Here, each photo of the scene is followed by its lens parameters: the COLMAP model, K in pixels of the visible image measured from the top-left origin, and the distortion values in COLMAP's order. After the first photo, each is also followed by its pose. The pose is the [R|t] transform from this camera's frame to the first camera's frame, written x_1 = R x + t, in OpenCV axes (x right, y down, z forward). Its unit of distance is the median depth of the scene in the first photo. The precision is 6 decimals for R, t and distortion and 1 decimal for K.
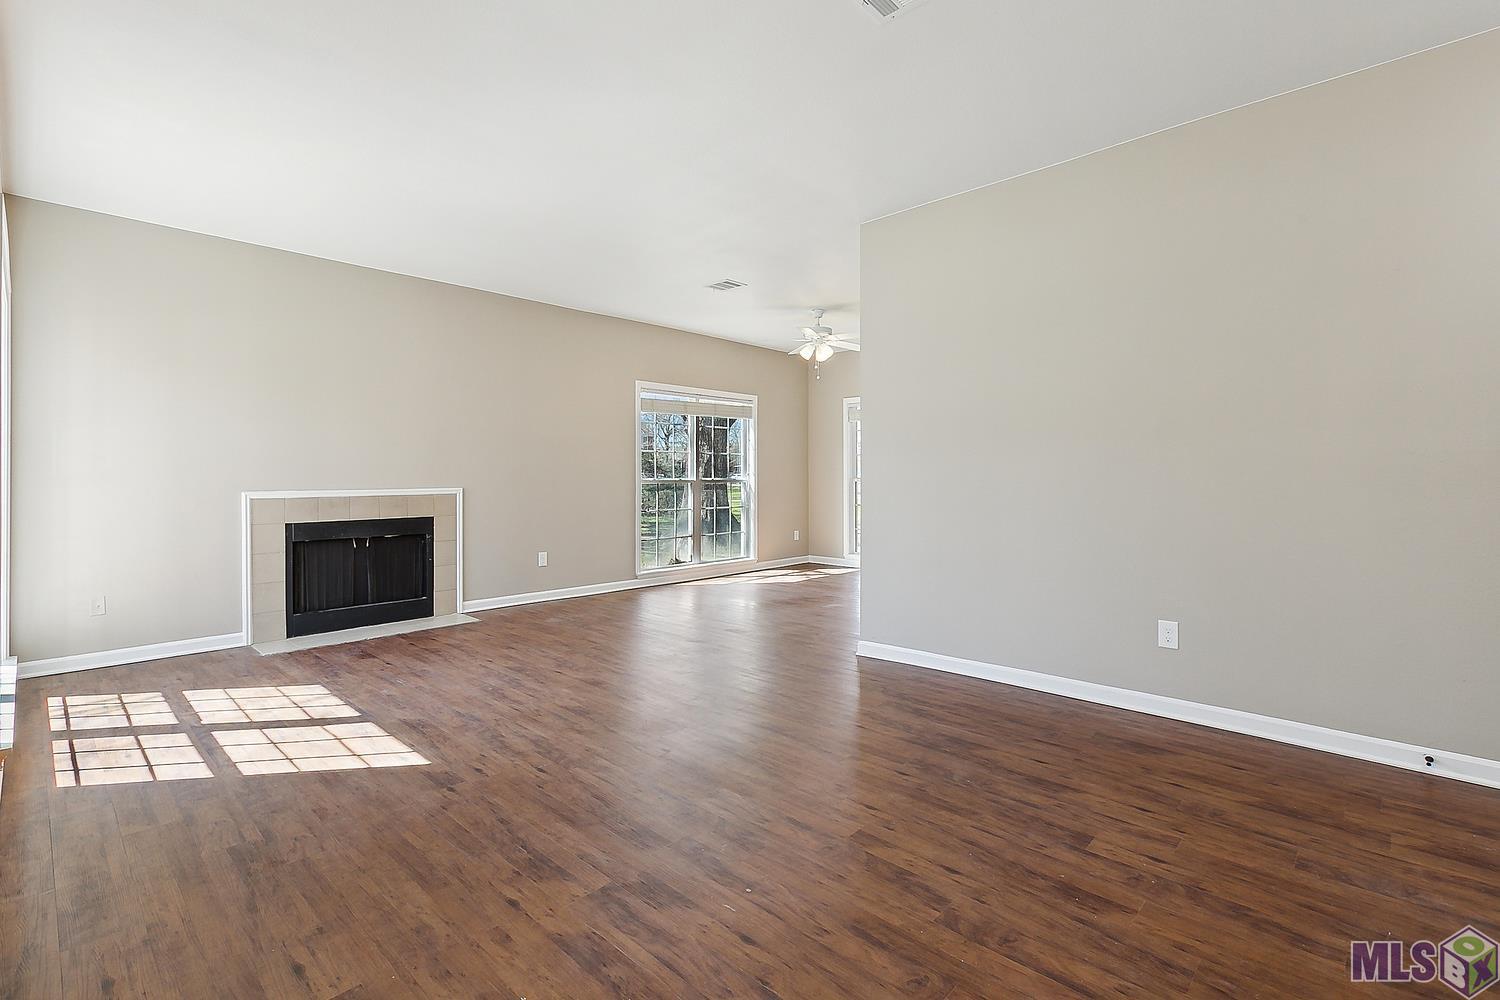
lens RADIAL K [[693.9, 0, 757.4], [0, 693.9, 482.3], [0, 0, 1]] dist [-0.001305, -0.000019]
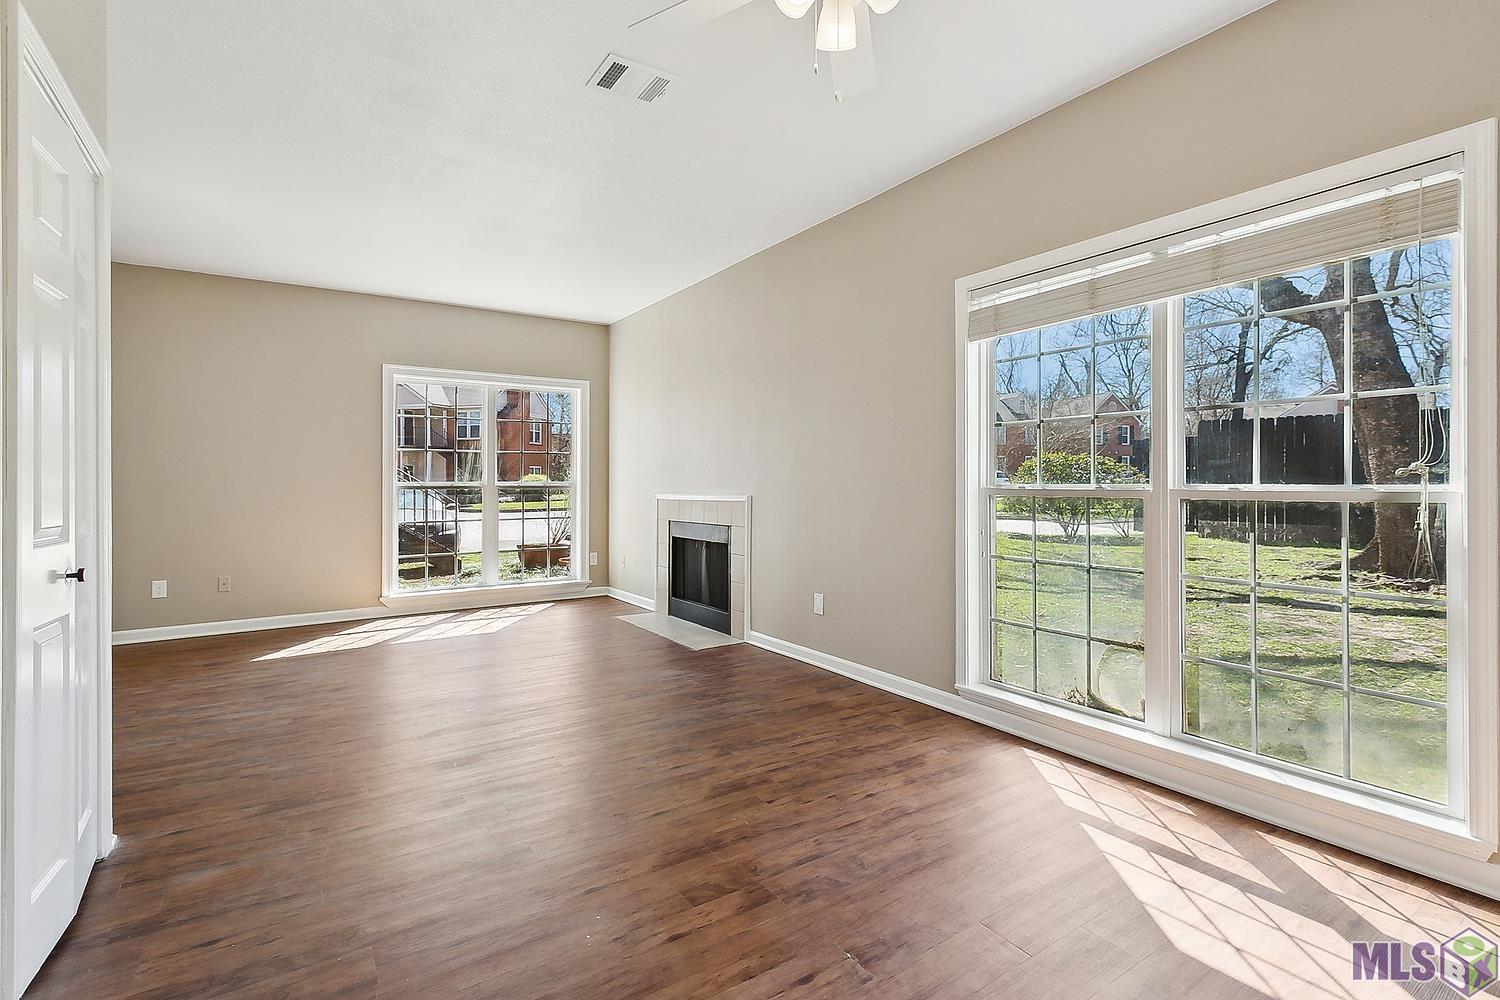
lens RADIAL K [[693.9, 0, 757.4], [0, 693.9, 482.3], [0, 0, 1]] dist [-0.001305, -0.000019]
pose [[-0.225861, -0.001764, -0.974158, 0.396233], [-0.007008, 0.999975, -0.000186, -0.007395], [0.974134, 0.006784, -0.225868, 1.193985]]
